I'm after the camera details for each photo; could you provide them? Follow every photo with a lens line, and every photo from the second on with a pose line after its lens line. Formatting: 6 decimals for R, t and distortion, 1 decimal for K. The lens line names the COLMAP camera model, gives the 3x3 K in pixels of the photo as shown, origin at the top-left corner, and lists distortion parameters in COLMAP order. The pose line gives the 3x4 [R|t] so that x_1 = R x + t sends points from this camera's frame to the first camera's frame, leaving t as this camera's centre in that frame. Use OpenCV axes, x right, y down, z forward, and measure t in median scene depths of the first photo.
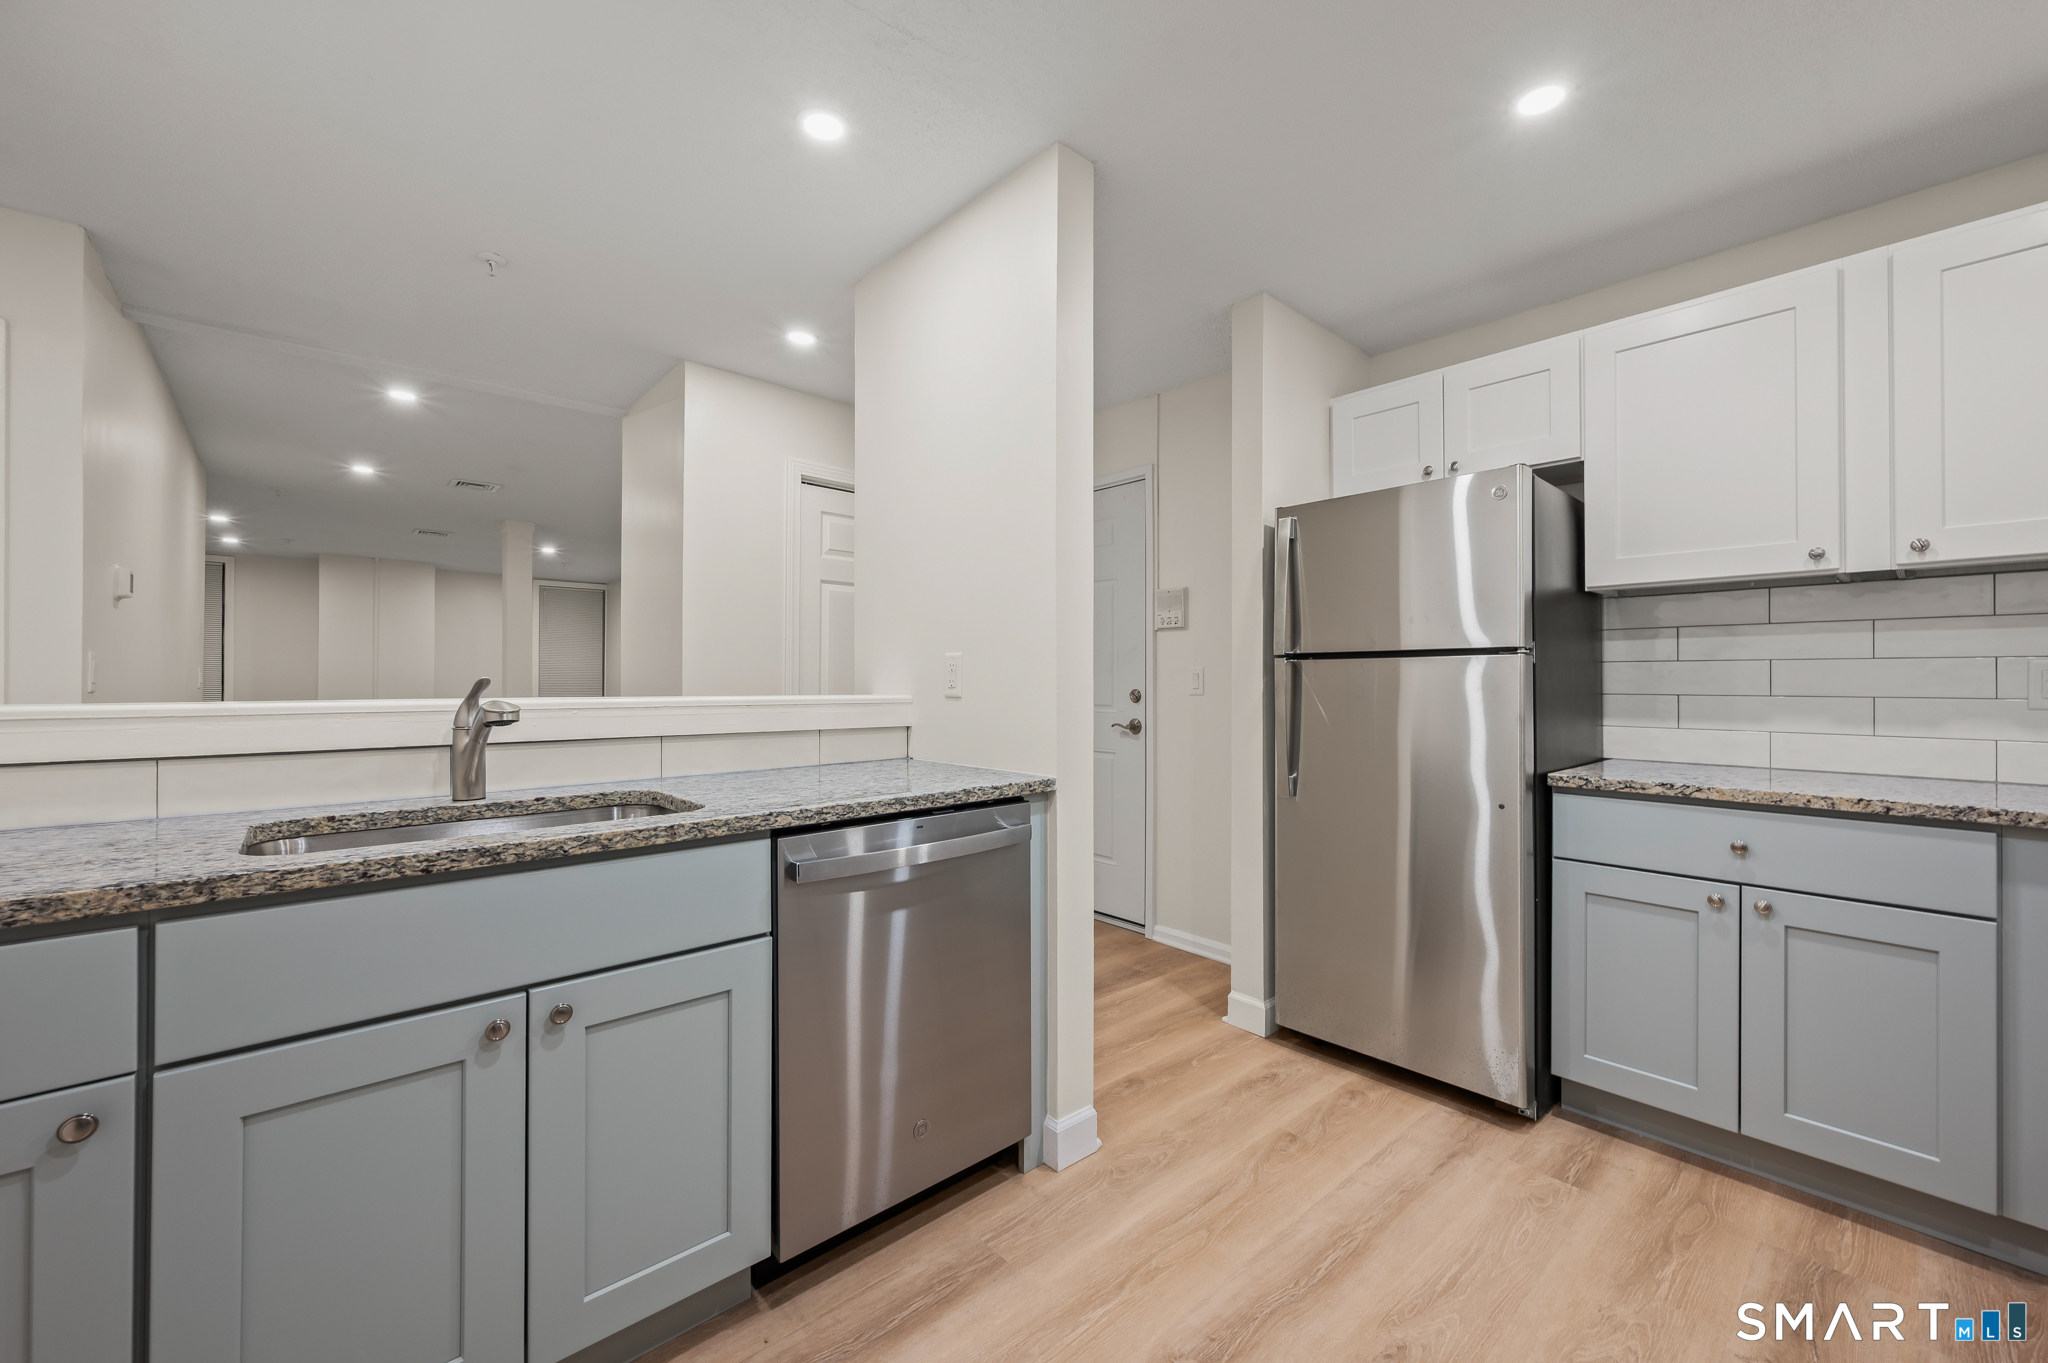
lens RADIAL K [[863.4, 0, 1022.8], [0, 863.4, 675.4], [0, 0, 1]] dist [-0.001379, 0.000556]
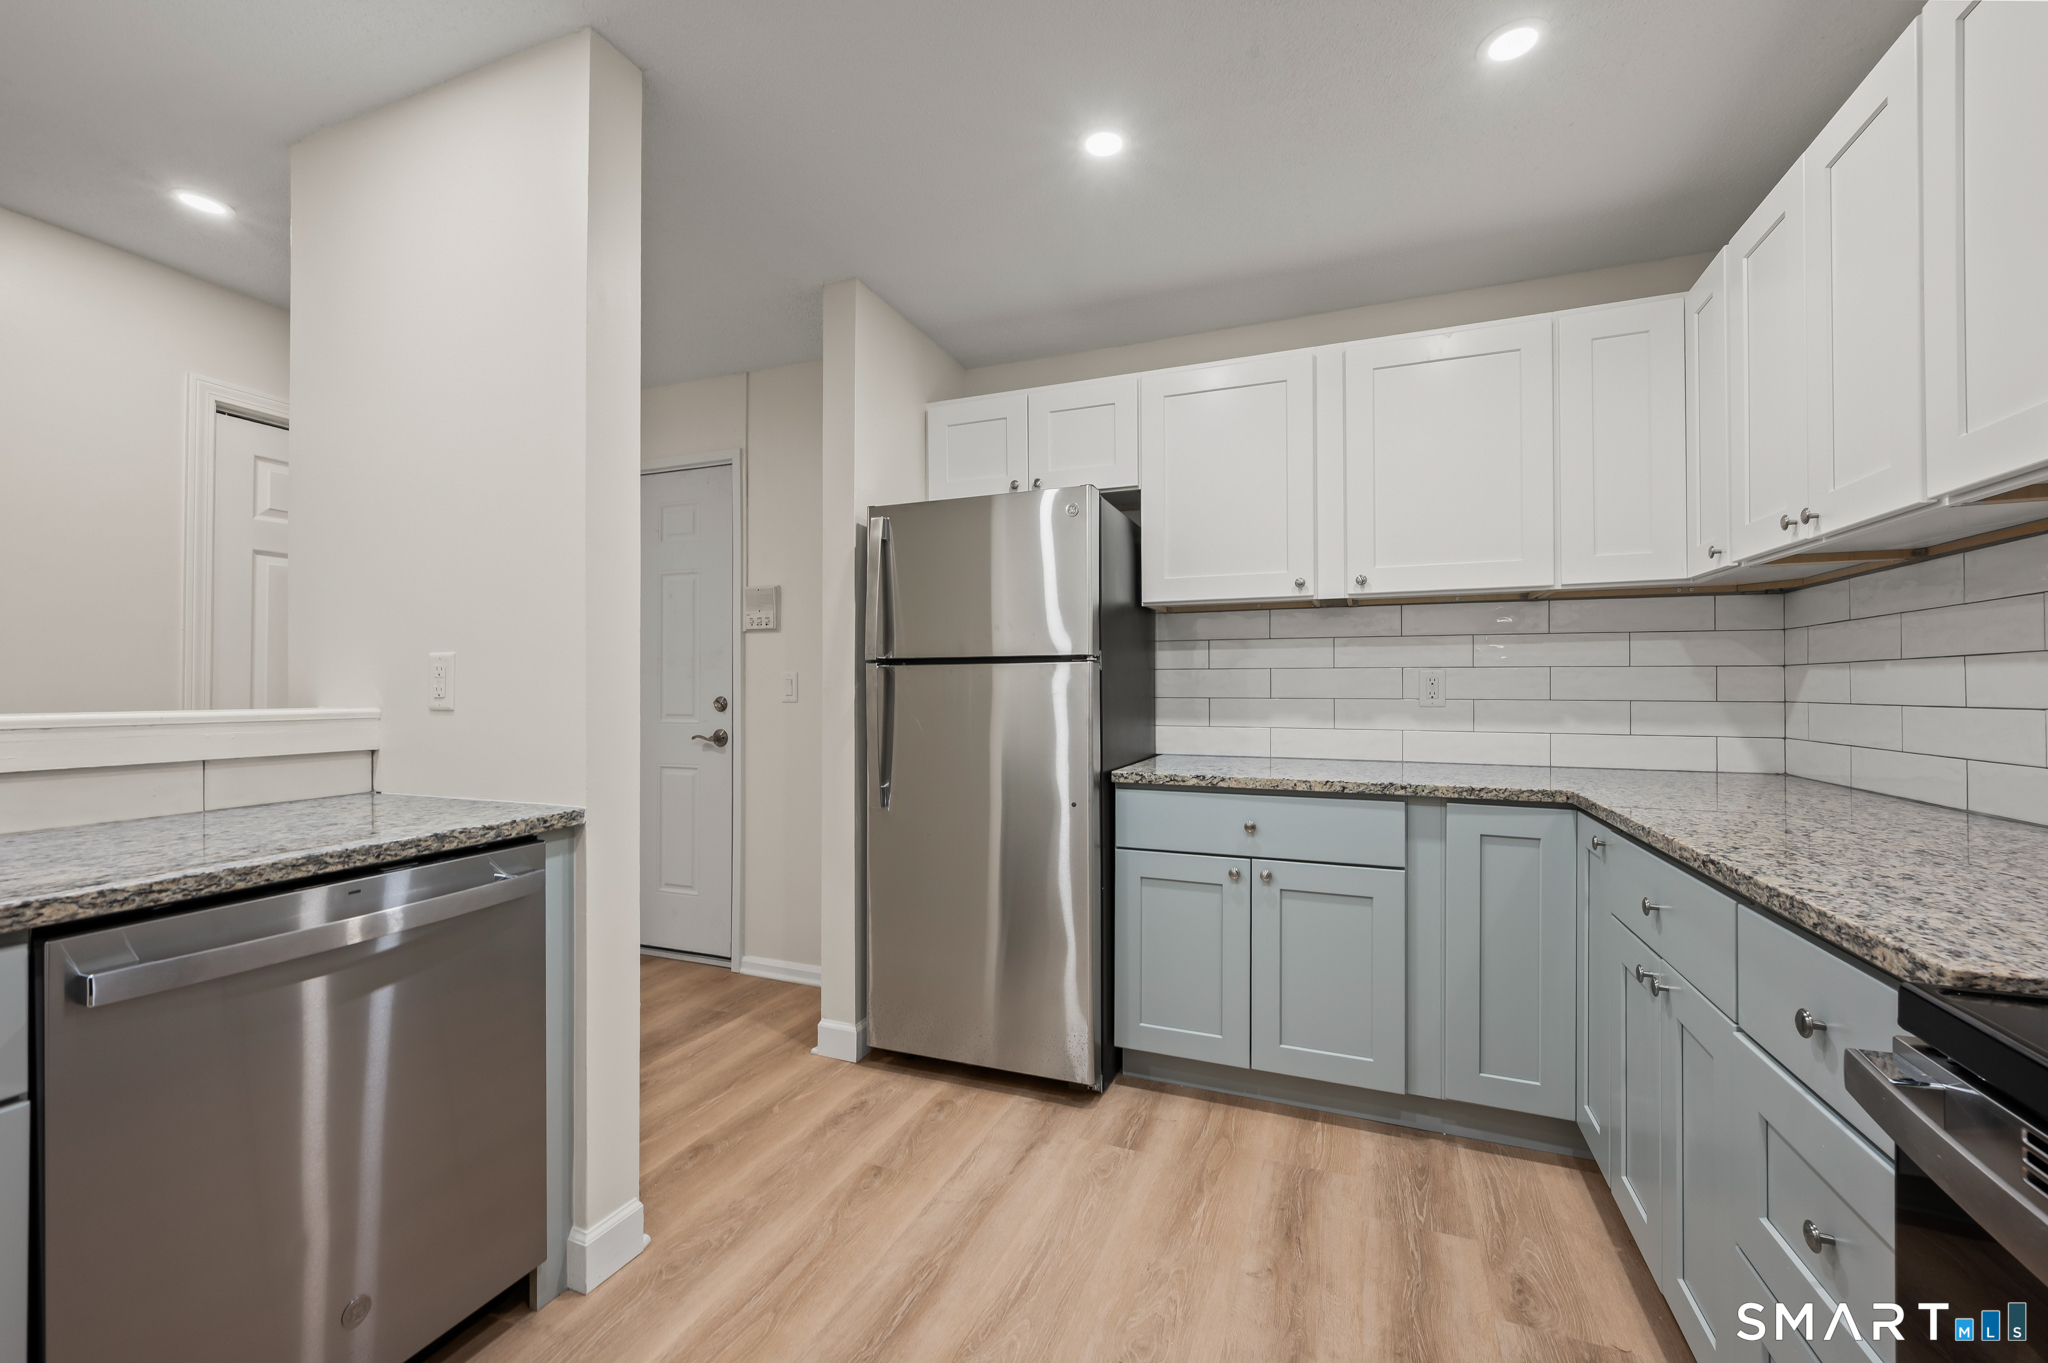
lens RADIAL K [[854.0, 0, 1060.7], [0, 854.0, 678.5], [0, 0, 1]] dist [0.001408, 0.000271]
pose [[0.890229, 0.001392, 0.455512, 0.064489], [-0.000433, 0.999997, -0.002209, -0.001558], [-0.455514, 0.001769, 0.890227, 0.074467]]
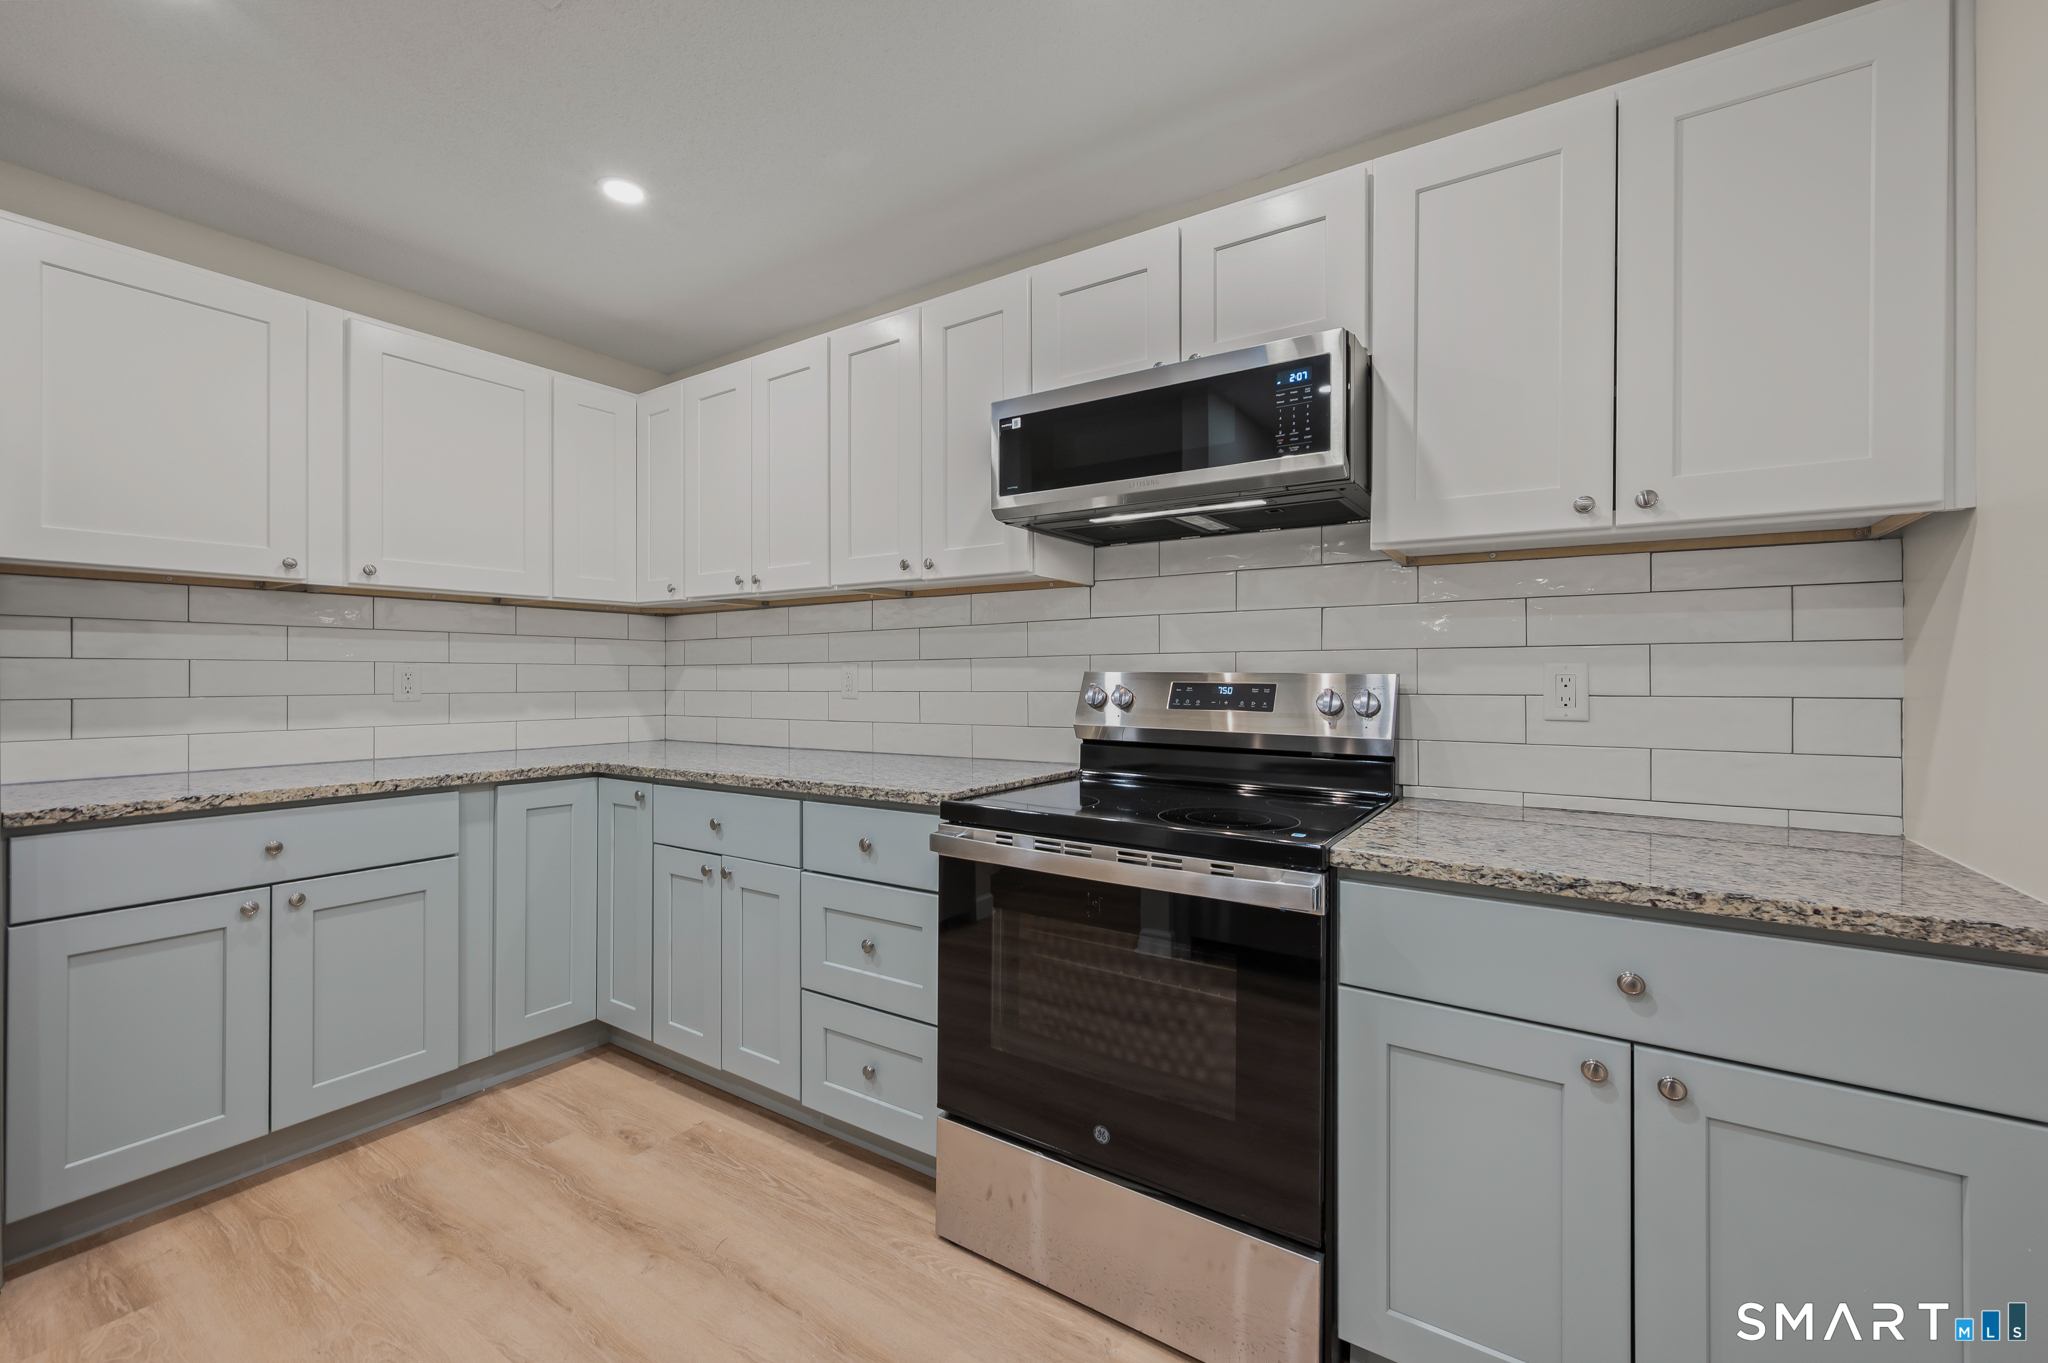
lens RADIAL K [[759.7, 0, 1088.4], [0, 759.7, 674.5], [0, 0, 1]] dist [-0.000117, 0.000615]
pose [[-0.289984, 0.001416, 0.957030, -0.293825], [-0.005041, 0.999983, -0.003007, -0.004990], [-0.957018, -0.005696, -0.289972, 0.347771]]
